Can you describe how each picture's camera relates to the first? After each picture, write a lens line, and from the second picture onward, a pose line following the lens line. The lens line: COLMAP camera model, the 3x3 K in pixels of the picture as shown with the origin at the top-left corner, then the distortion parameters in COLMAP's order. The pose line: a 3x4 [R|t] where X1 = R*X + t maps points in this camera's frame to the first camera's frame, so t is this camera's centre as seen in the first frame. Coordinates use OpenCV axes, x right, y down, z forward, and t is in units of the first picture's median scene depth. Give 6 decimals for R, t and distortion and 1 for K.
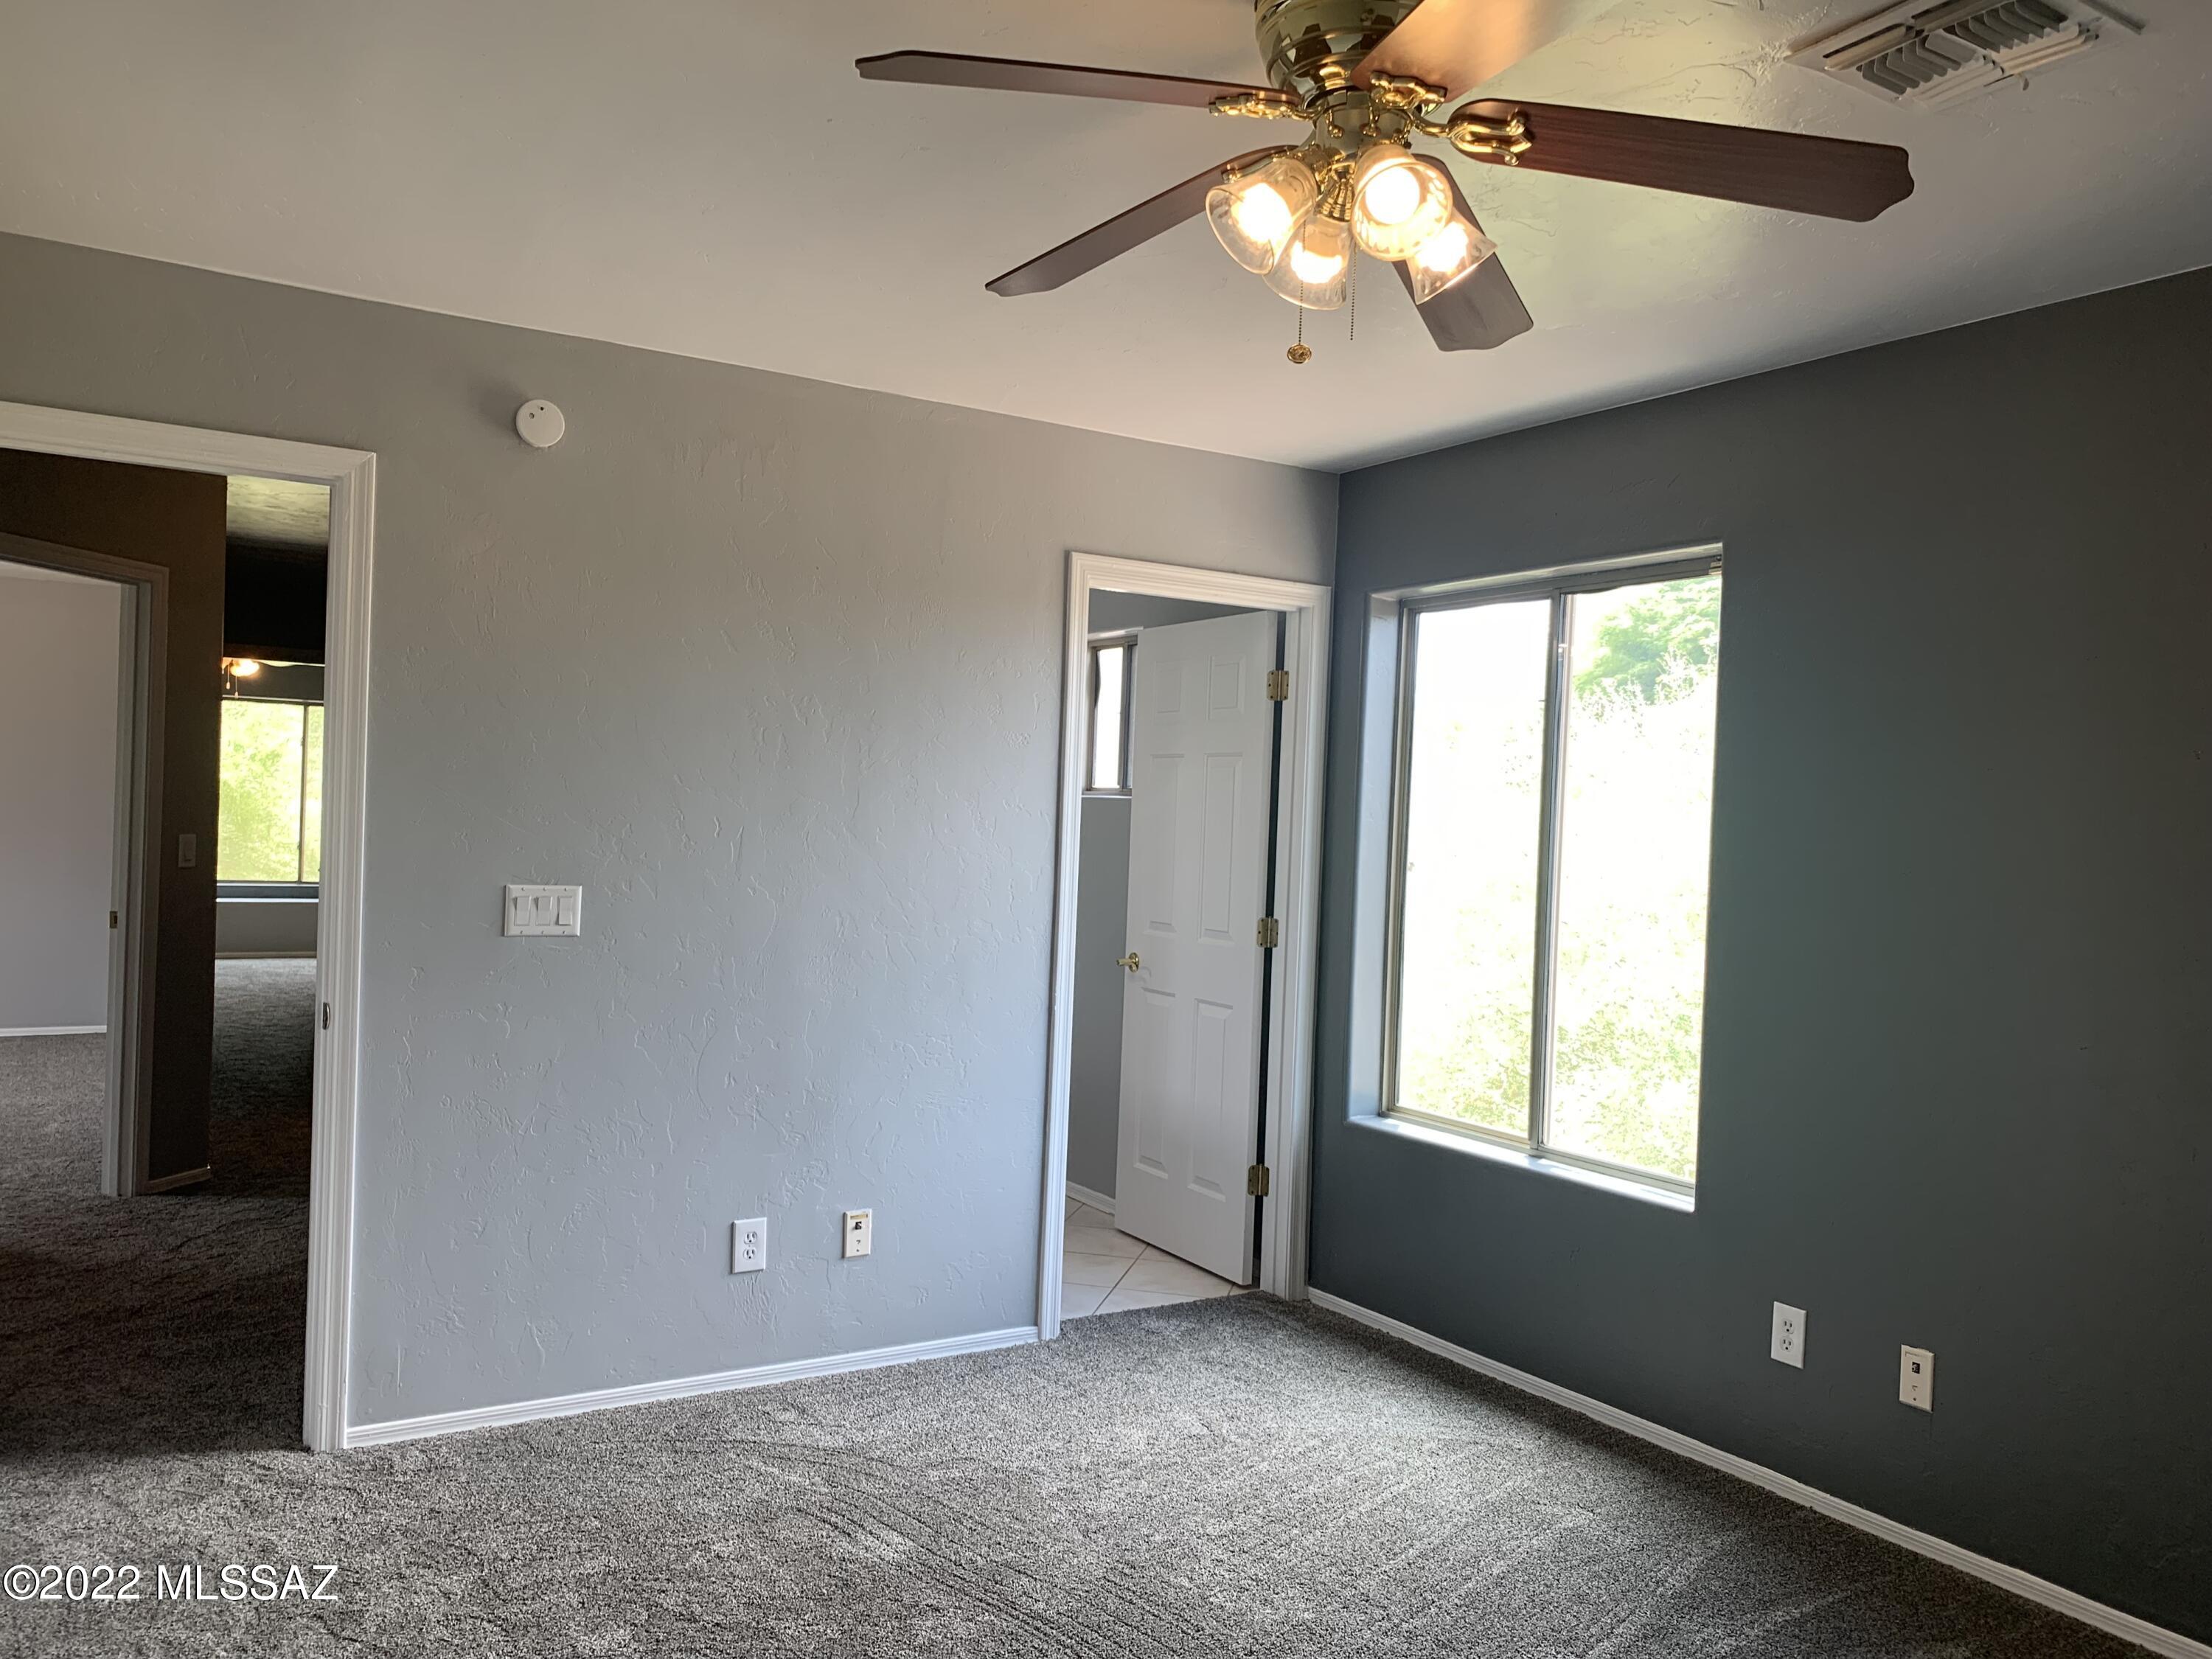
lens RADIAL K [[1768.7, 0, 1106.0], [0, 1768.7, 829.5], [0, 0, 1]] dist [0.091588, -0.140159]
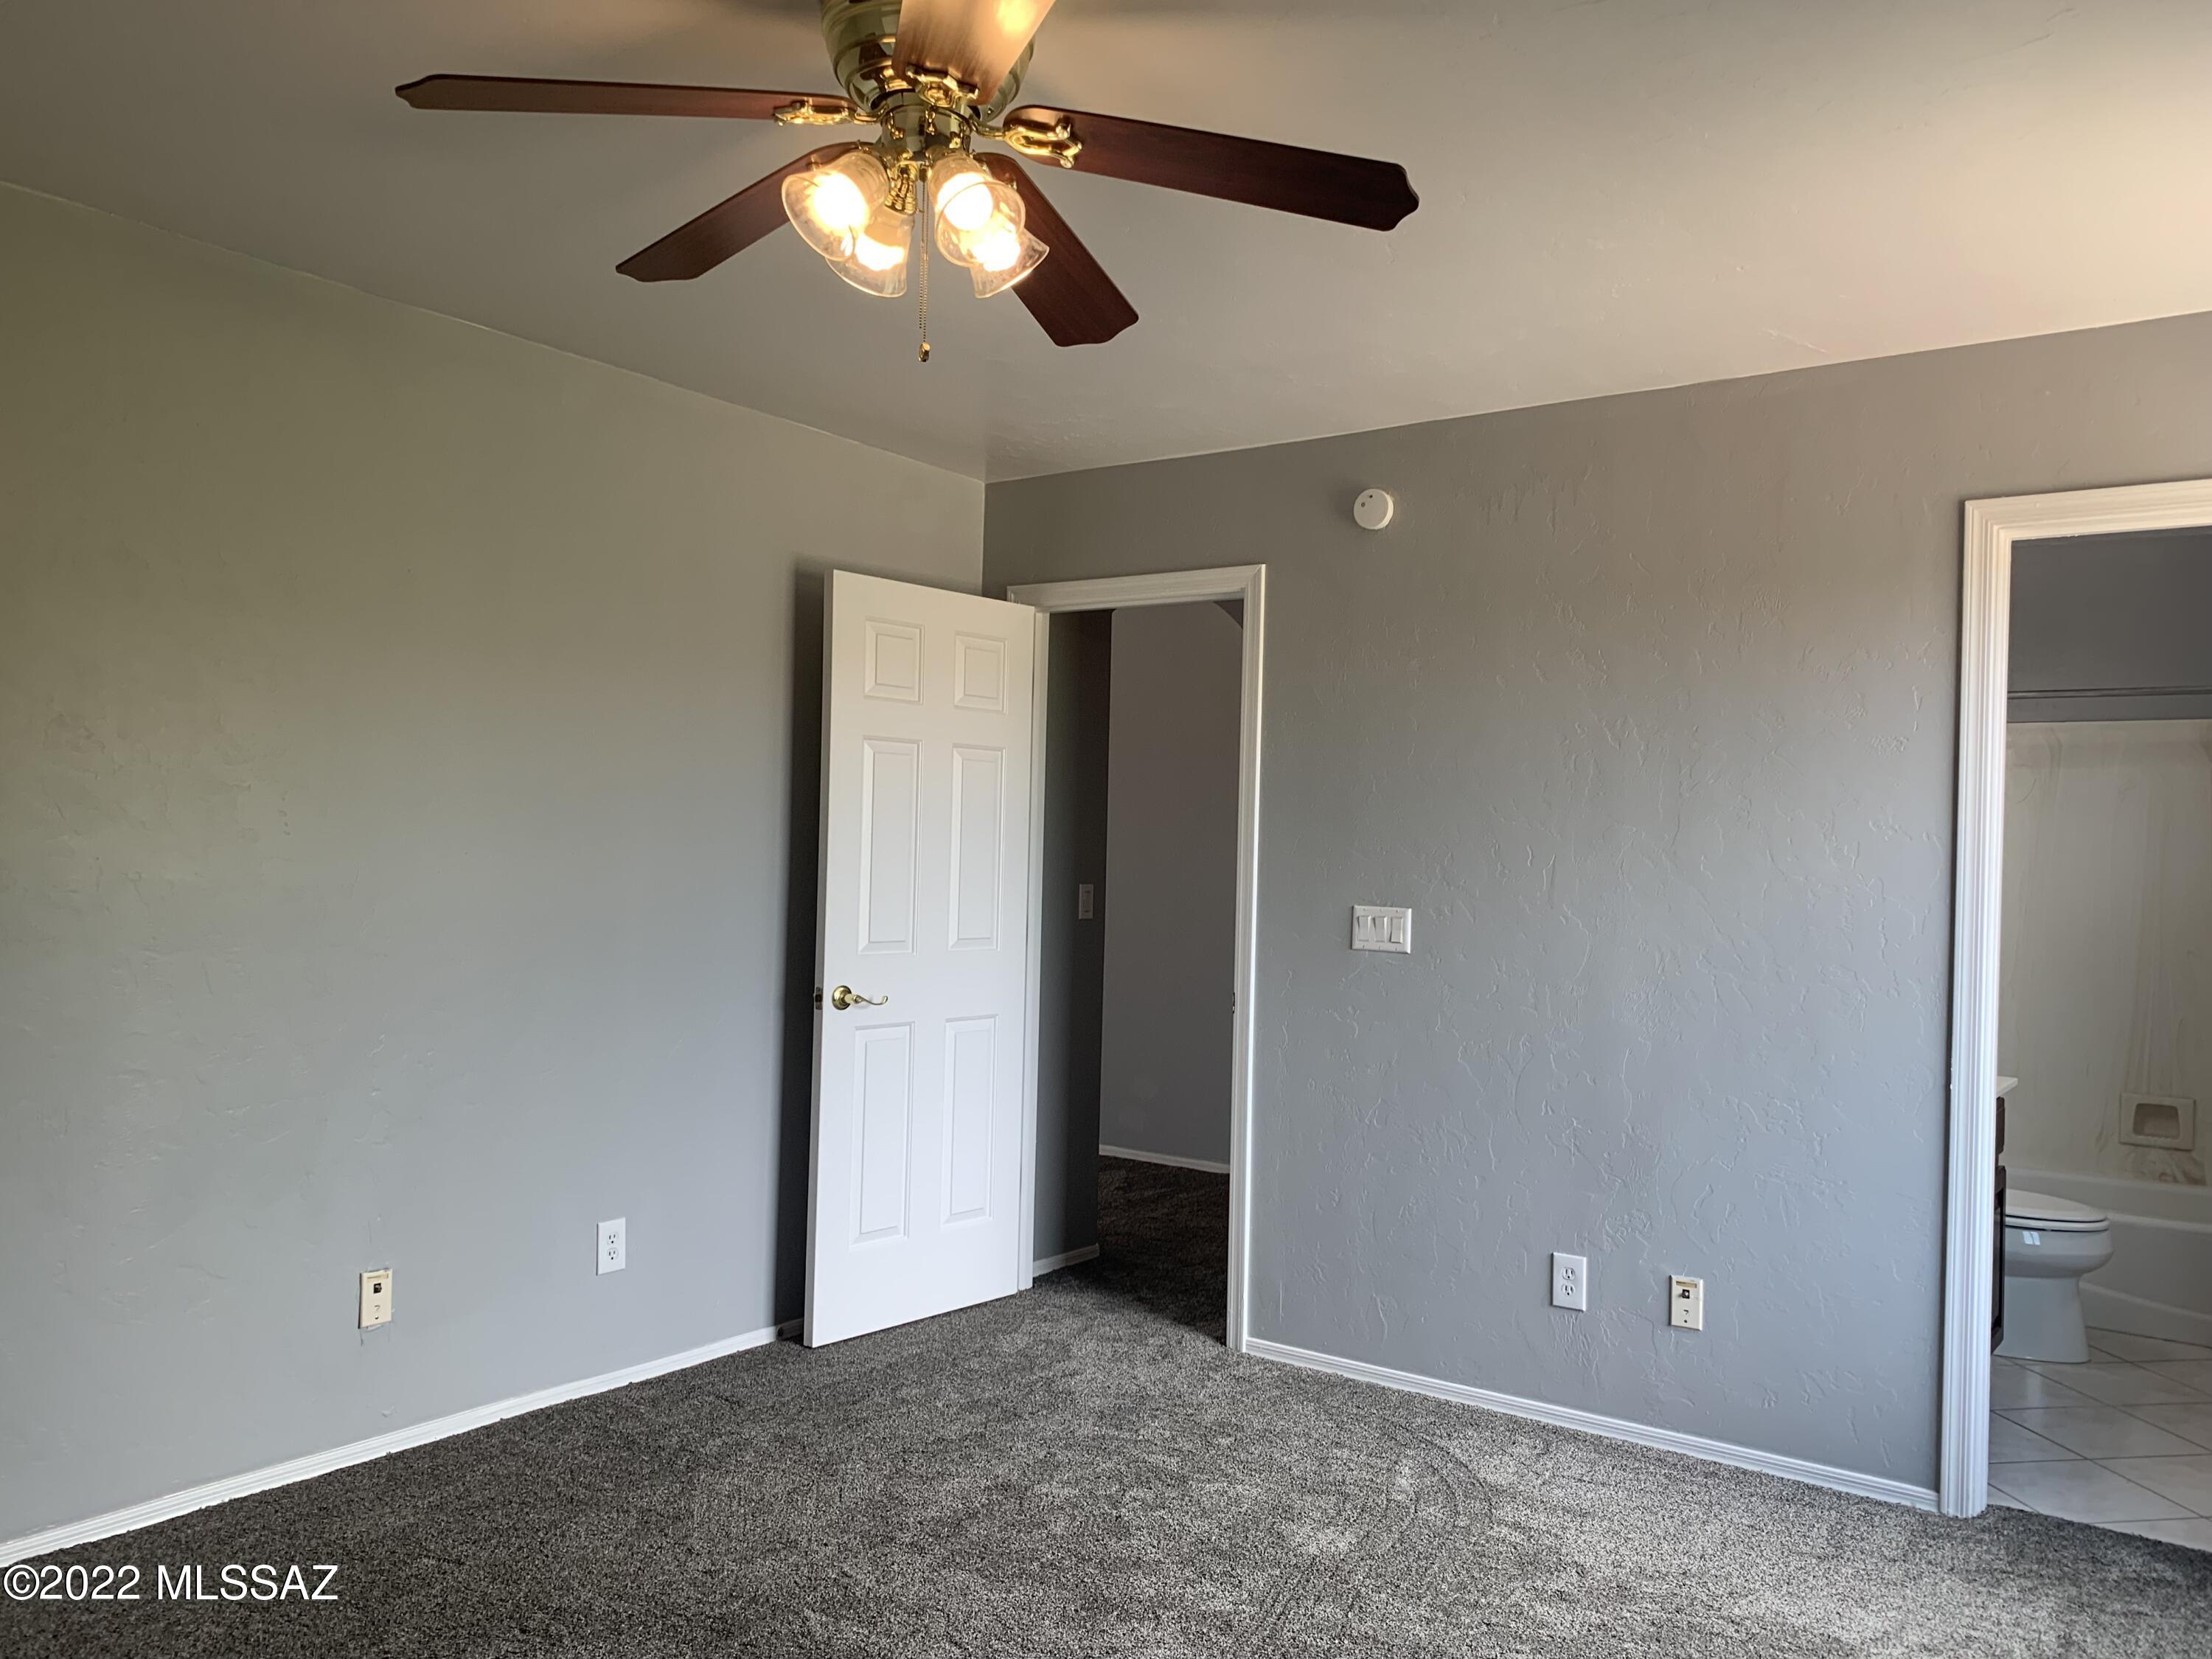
lens RADIAL K [[1708.8, 0, 1106.0], [0, 1708.8, 829.5], [0, 0, 1]] dist [0.009643, -0.009086]
pose [[0.359269, -0.042072, -0.932285, 0.628086], [-0.026837, 0.998104, -0.055385, 0.046437], [0.932848, 0.044918, 0.357459, 0.437046]]
